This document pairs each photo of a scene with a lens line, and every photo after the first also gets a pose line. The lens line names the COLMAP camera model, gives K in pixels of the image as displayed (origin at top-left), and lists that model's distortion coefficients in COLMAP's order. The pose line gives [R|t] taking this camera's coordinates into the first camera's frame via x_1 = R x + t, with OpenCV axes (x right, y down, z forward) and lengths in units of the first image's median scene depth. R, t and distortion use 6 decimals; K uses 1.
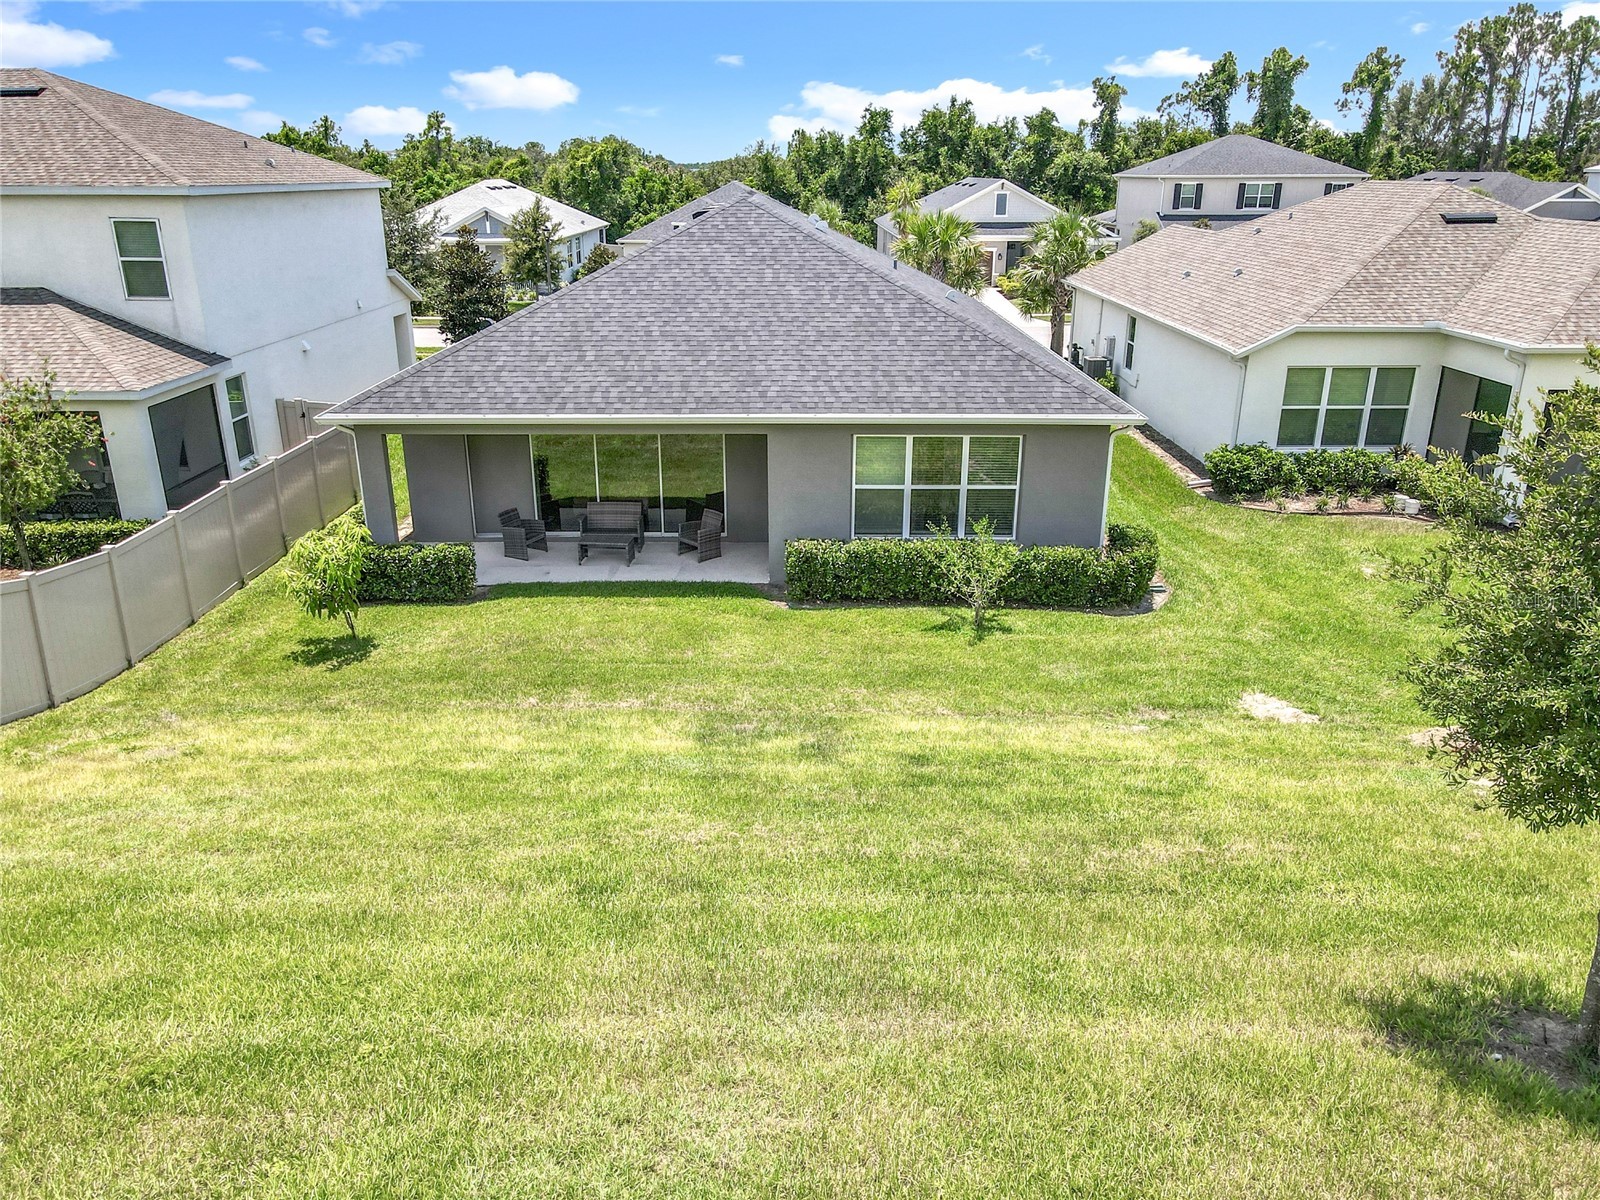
lens RADIAL K [[1190.5, 0, 788.7], [0, 1190.5, 597.5], [0, 0, 1]] dist [-0.010152, 0.041845]
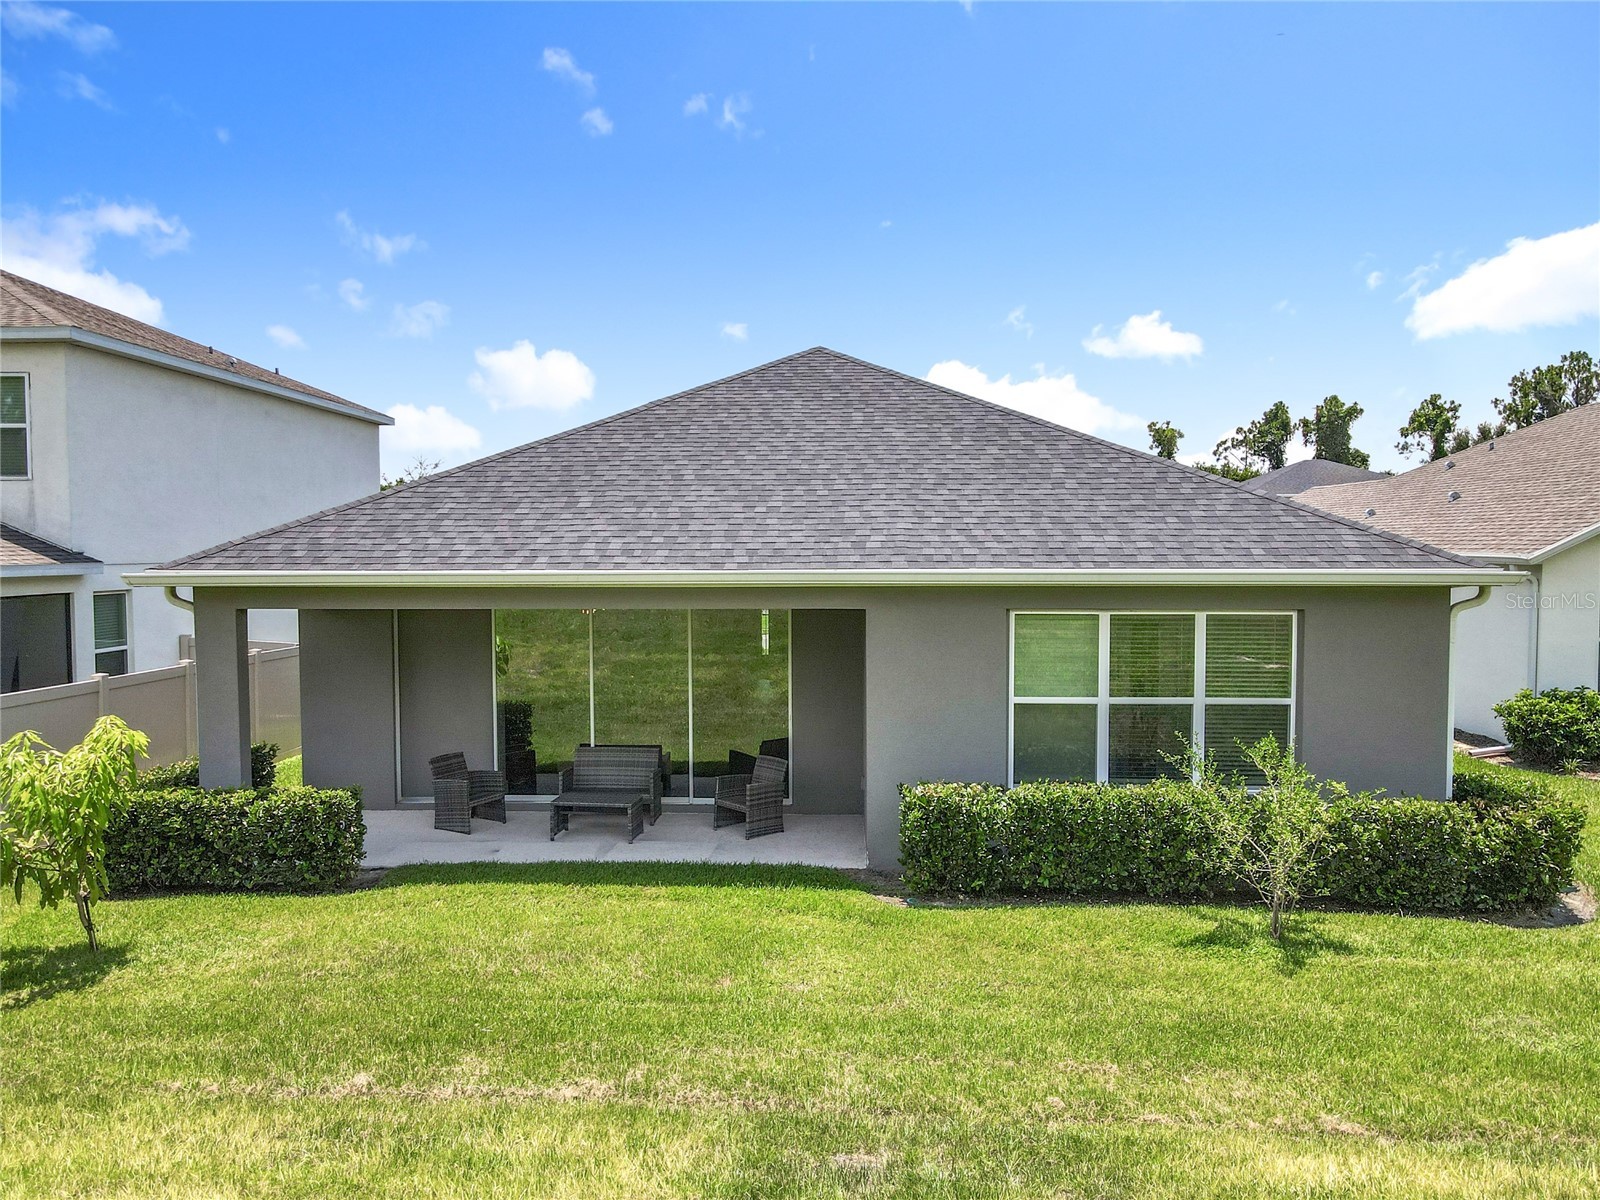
lens RADIAL K [[1190.5, 0, 788.7], [0, 1190.5, 597.5], [0, 0, 1]] dist [-0.010152, 0.041845]
pose [[0.999144, -0.000663, -0.041369, -0.032025], [-0.011655, 0.954867, -0.296805, 0.035957], [0.039699, 0.297033, 0.954042, 0.422761]]
